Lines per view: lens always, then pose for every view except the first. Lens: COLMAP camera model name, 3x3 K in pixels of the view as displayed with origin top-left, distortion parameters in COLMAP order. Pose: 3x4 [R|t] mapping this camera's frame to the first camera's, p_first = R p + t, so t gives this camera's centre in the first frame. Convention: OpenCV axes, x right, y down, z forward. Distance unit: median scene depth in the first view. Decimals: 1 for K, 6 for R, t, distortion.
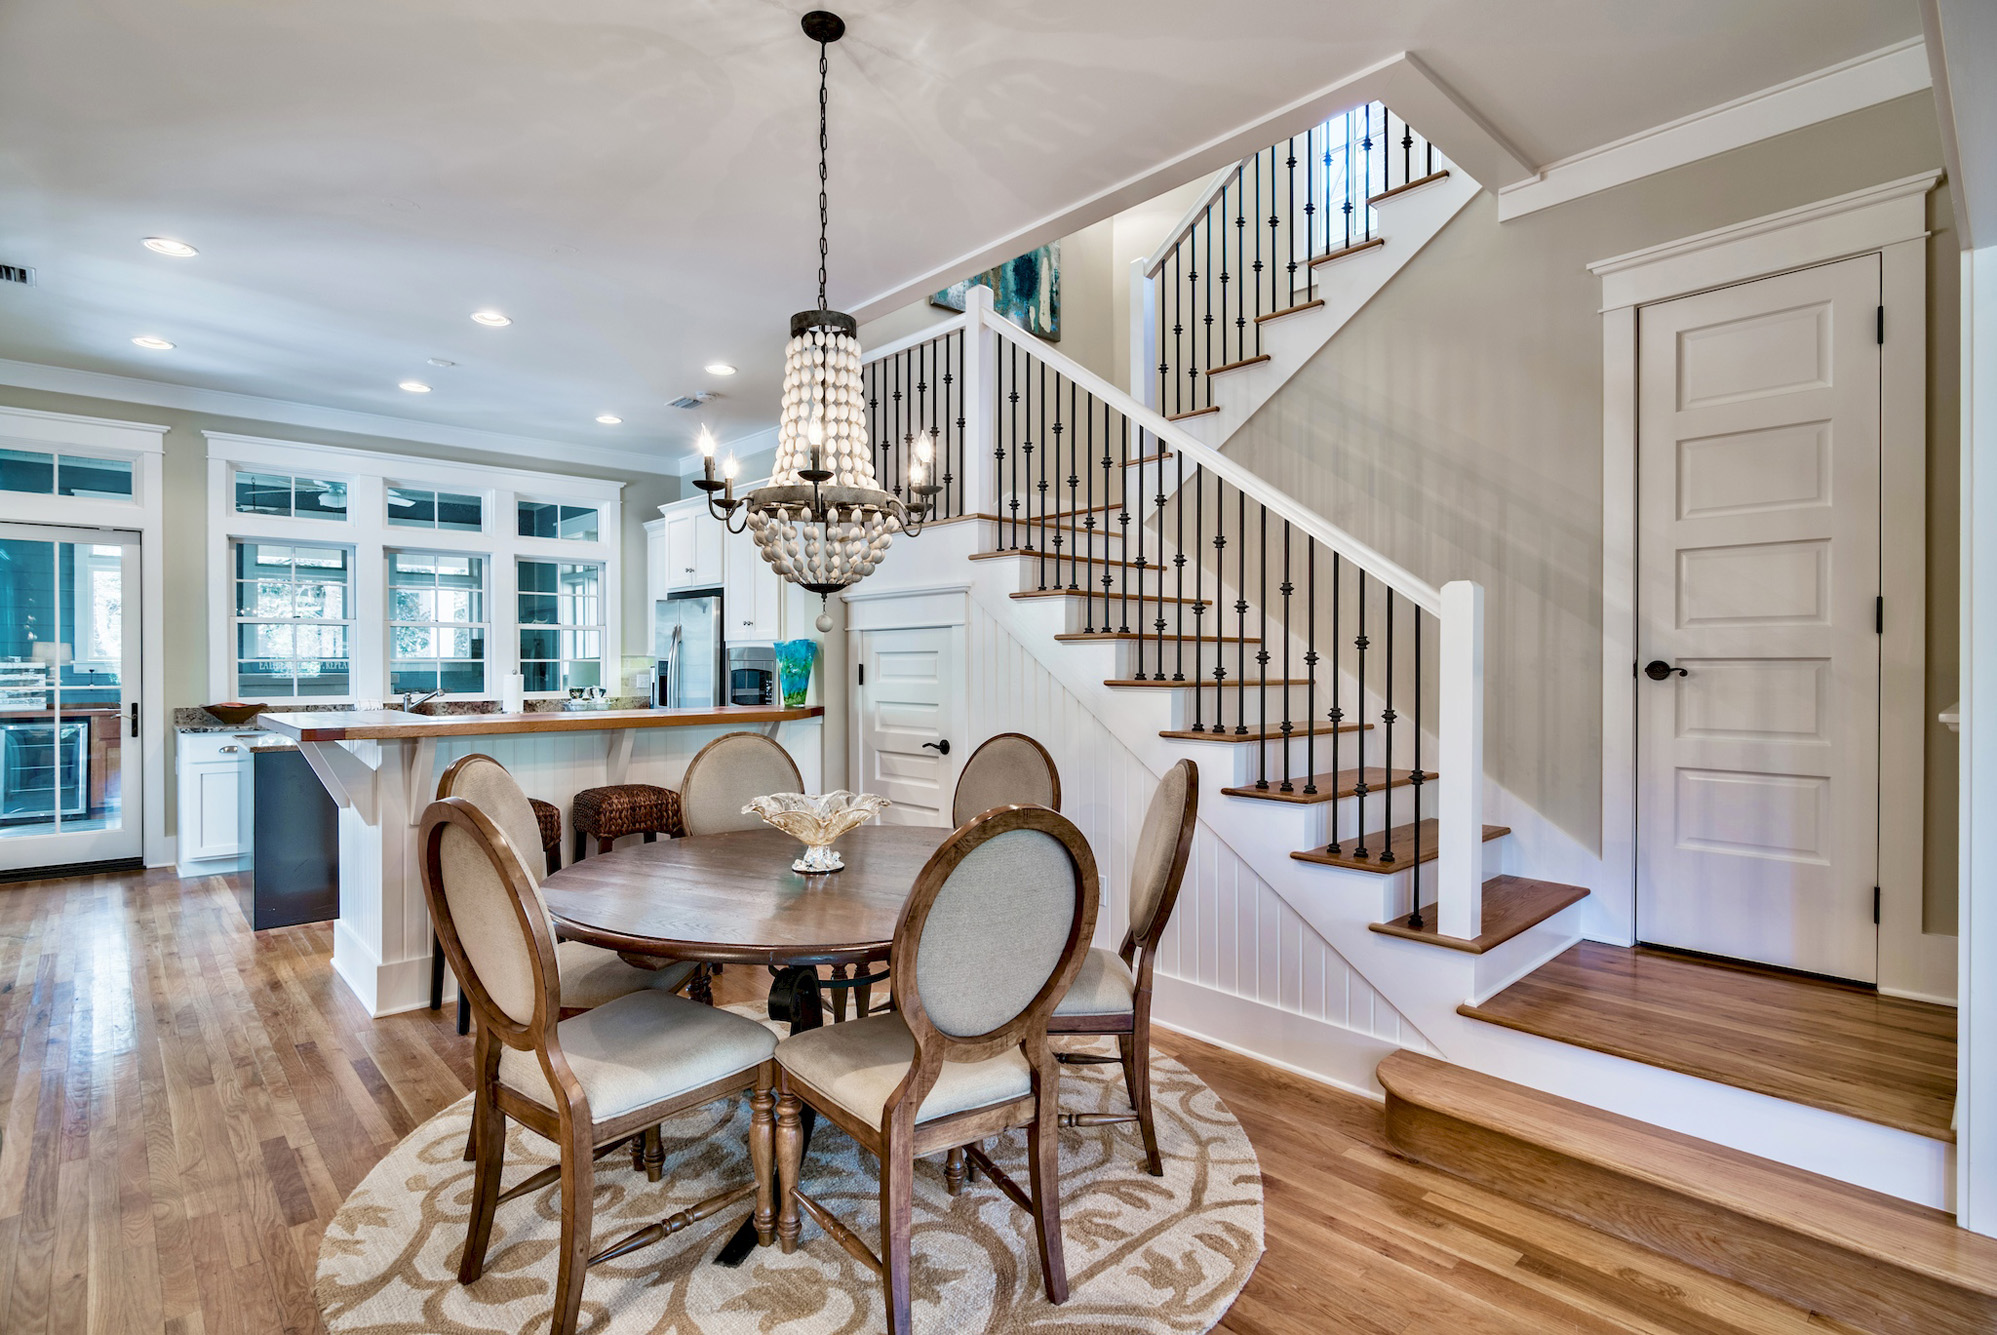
lens RADIAL K [[978.1, 0, 998.5], [0, 978.1, 667.5], [0, 0, 1]] dist [-0.000373, 0.000165]
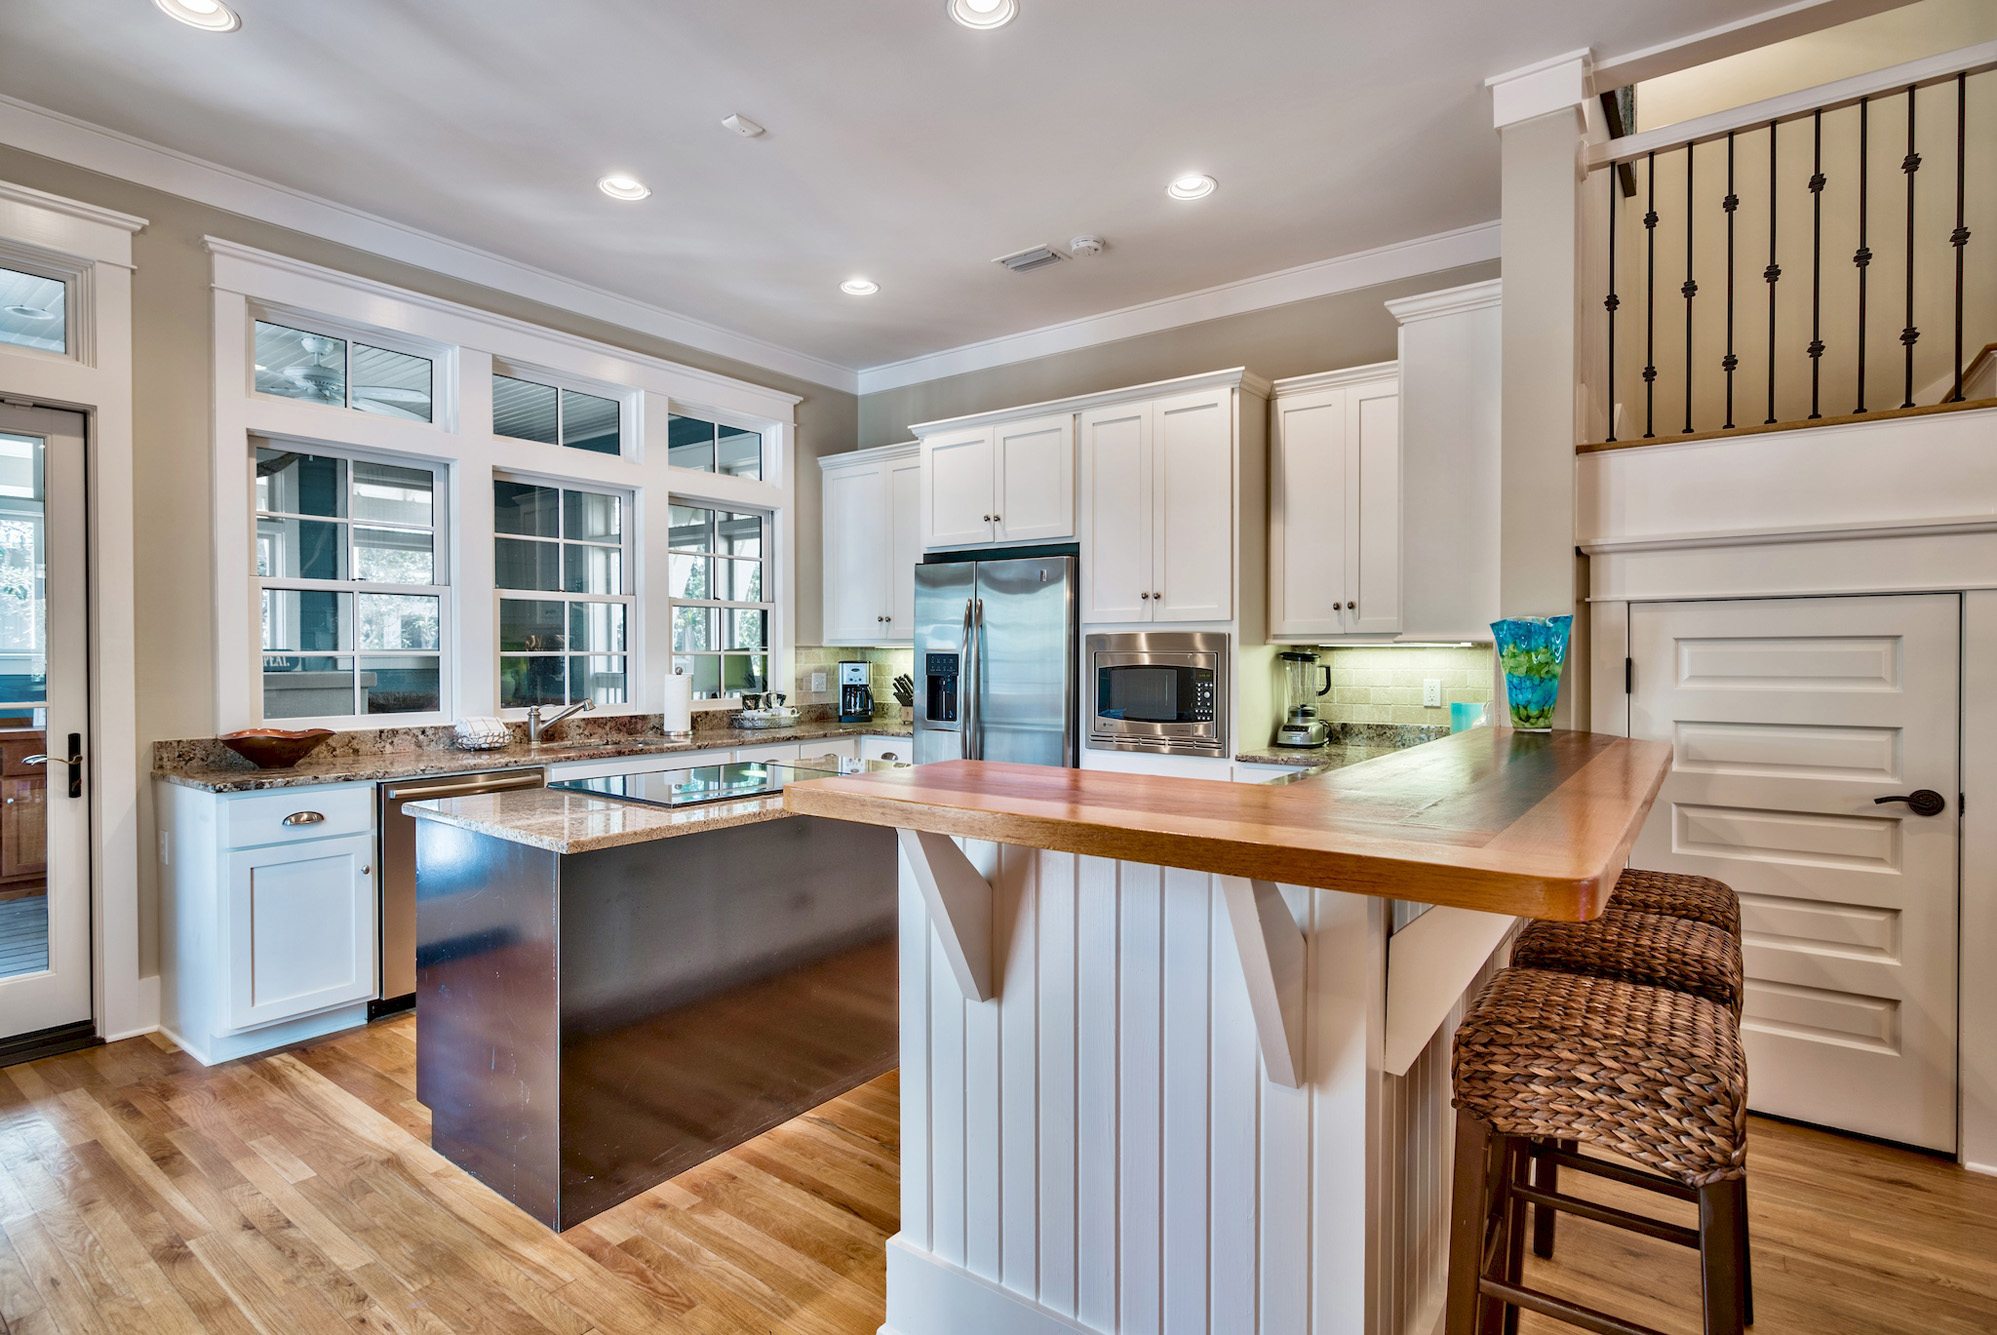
lens RADIAL K [[968.5, 0, 998.5], [0, 968.5, 667.5], [0, 0, 1]] dist [-0.000817, -0.000432]
pose [[0.982358, -0.004609, 0.186954, -0.466759], [0.003083, 0.999960, 0.008452, -0.002791], [-0.186985, -0.007726, 0.982332, 0.370928]]
